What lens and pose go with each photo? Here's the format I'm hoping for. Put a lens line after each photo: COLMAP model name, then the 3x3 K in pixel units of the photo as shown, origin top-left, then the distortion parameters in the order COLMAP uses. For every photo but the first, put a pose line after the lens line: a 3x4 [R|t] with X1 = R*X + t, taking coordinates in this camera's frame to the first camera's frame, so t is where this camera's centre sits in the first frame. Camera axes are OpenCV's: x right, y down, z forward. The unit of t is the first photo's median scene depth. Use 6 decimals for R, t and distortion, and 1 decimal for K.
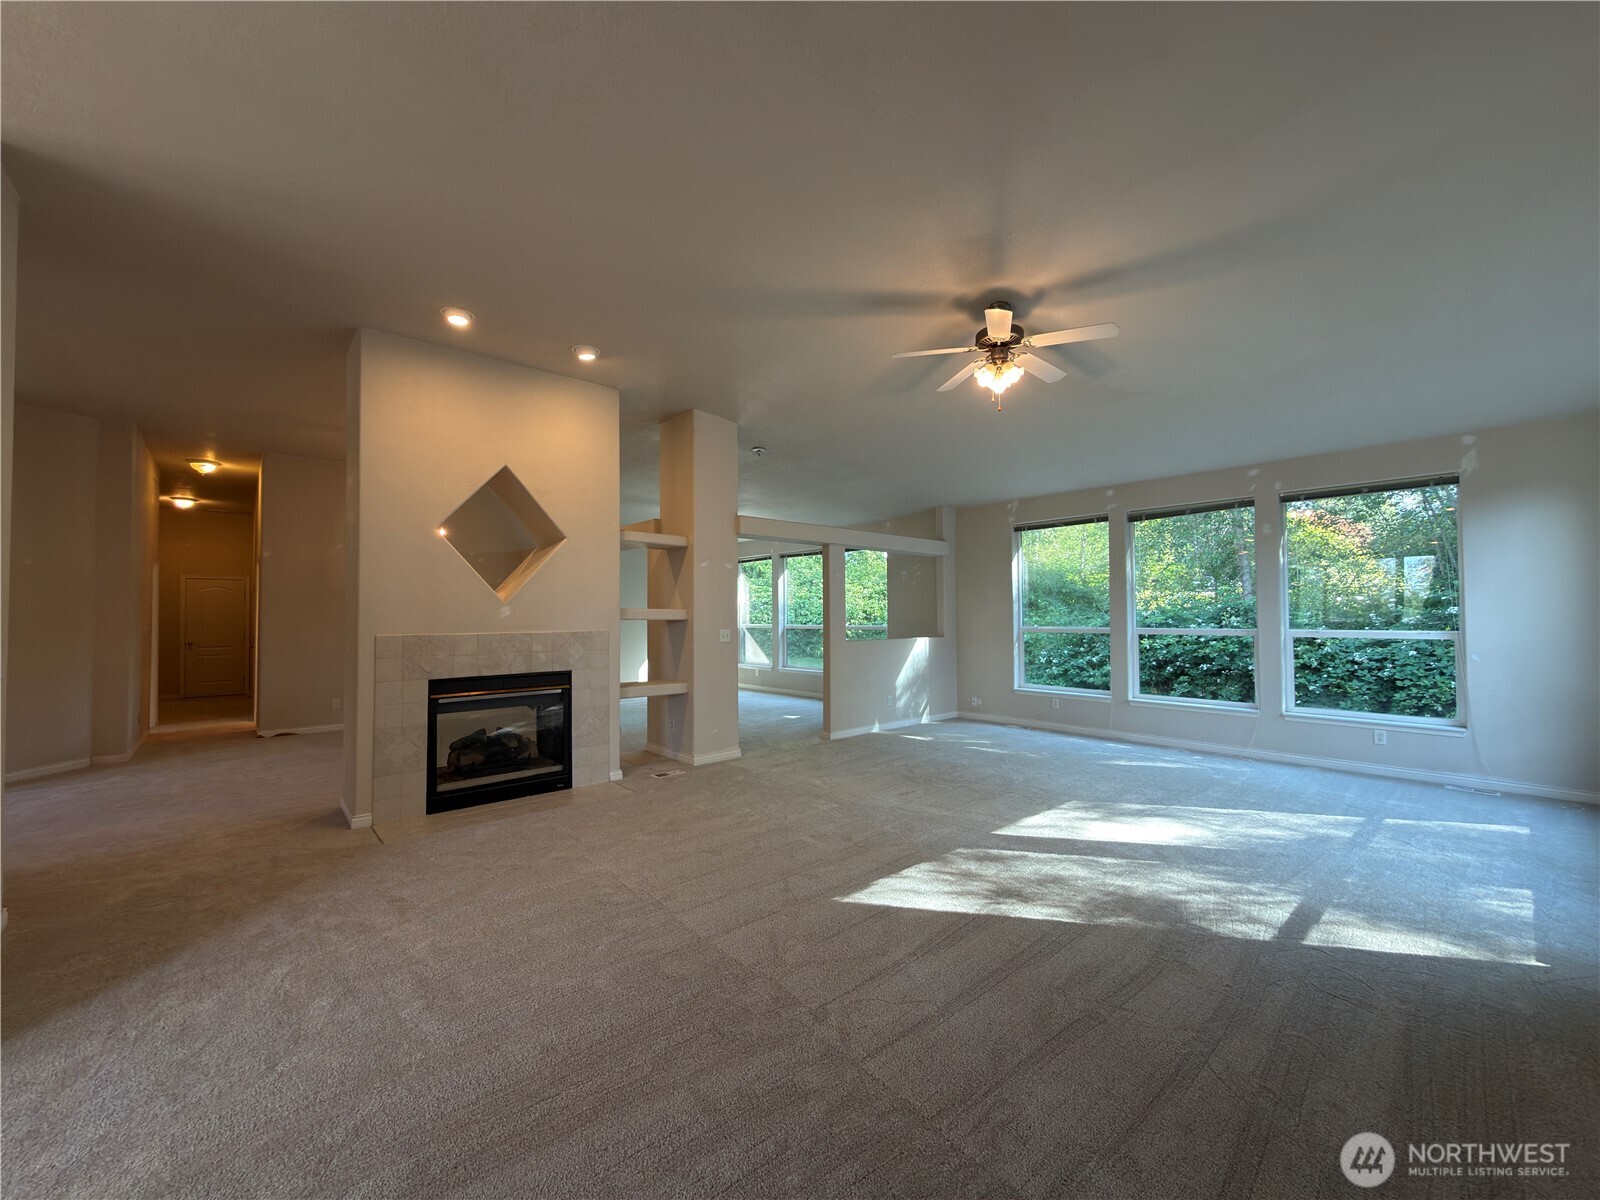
lens RADIAL K [[643.0, 0, 801.6], [0, 643.0, 610.4], [0, 0, 1]] dist [0.005484, -0.000013]
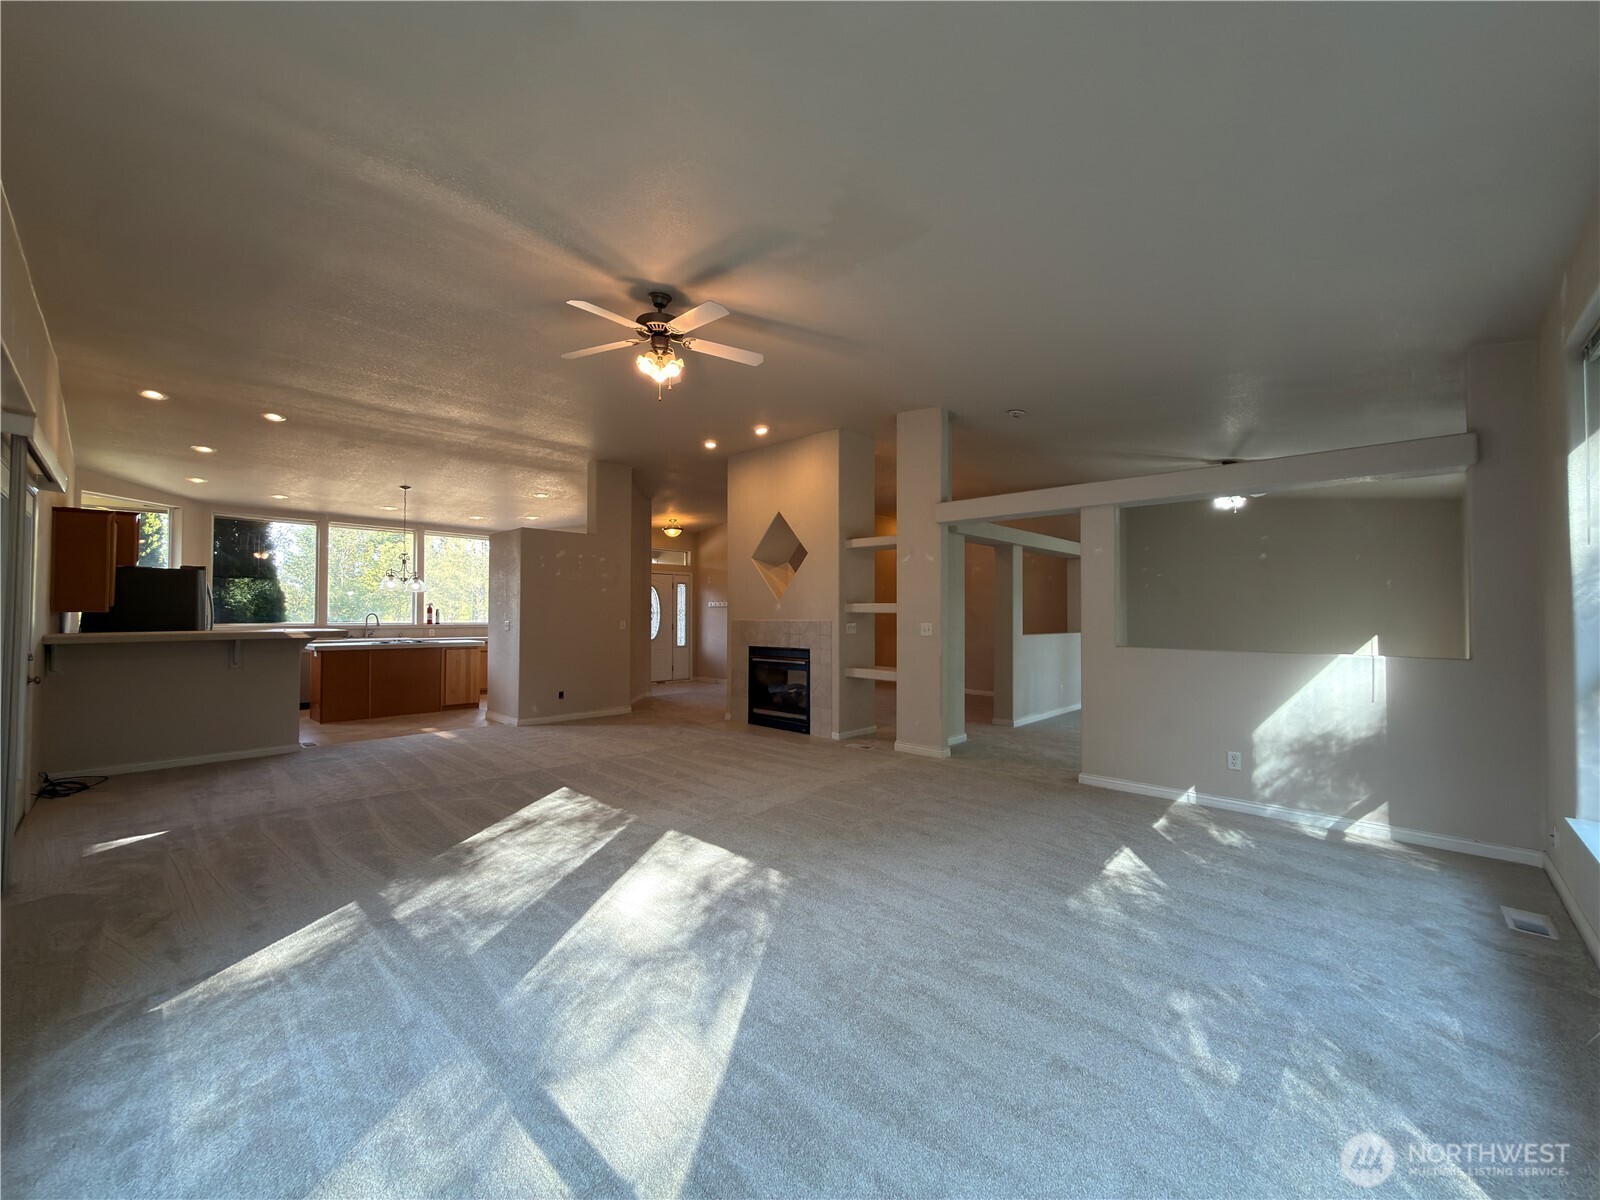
lens RADIAL K [[643.0, 0, 801.2], [0, 643.0, 598.7], [0, 0, 1]] dist [0.005484, -0.000013]
pose [[0.081697, -0.018143, -0.996492, 1.053717], [0.007576, 0.999817, -0.017582, 0.011453], [0.996628, -0.006113, 0.081819, 0.911871]]
